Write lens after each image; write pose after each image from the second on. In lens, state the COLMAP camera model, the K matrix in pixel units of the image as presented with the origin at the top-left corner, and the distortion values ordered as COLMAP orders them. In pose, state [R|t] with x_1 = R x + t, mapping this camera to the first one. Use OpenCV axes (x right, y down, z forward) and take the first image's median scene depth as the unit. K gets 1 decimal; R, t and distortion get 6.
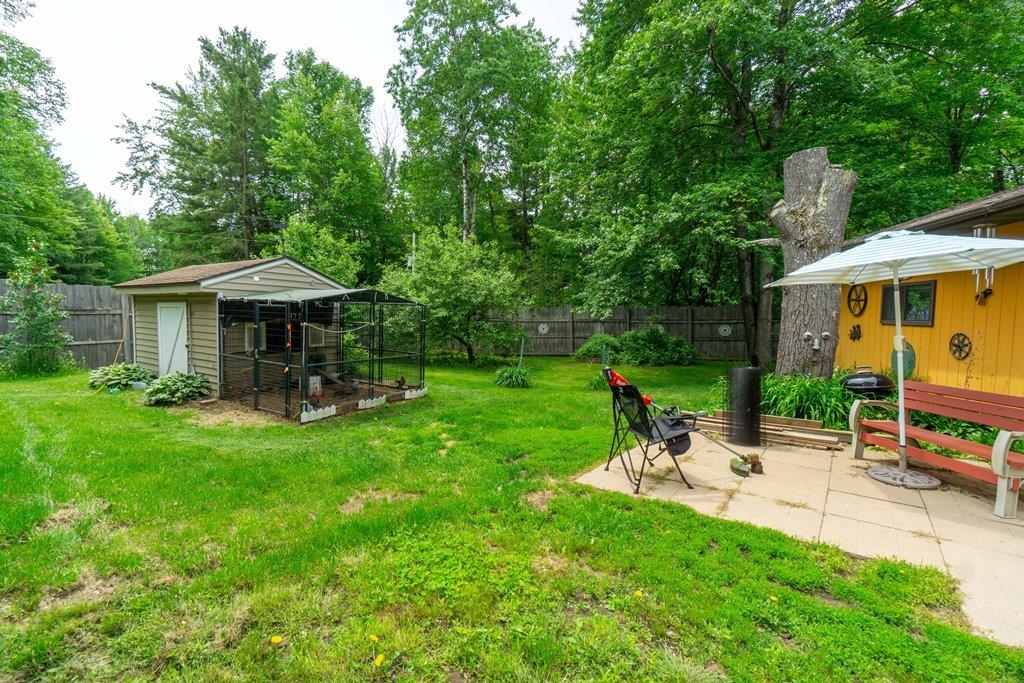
lens RADIAL K [[445.0, 0, 506.1], [0, 445.0, 337.3], [0, 0, 1]] dist [-0.008847, 0.000033]
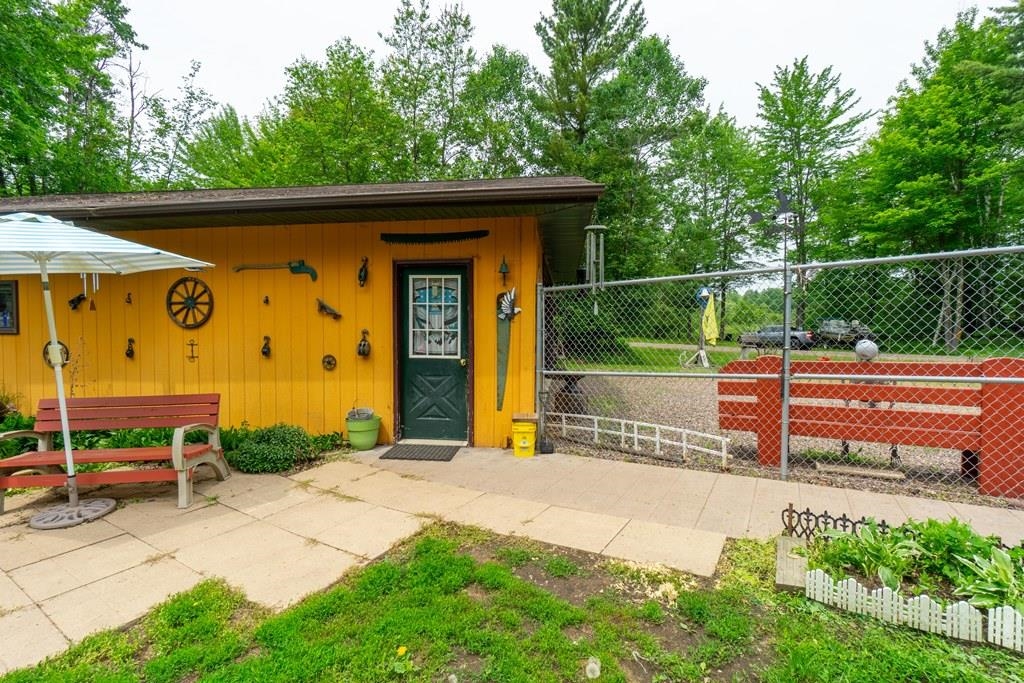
lens RADIAL K [[456.2, 0, 514.4], [0, 456.2, 336.8], [0, 0, 1]] dist [-0.003103, -0.000526]
pose [[-0.112673, -0.029095, 0.993206, -0.045405], [0.048583, 0.998214, 0.034753, -0.006164], [-0.992444, 0.052168, -0.111058, 0.258200]]
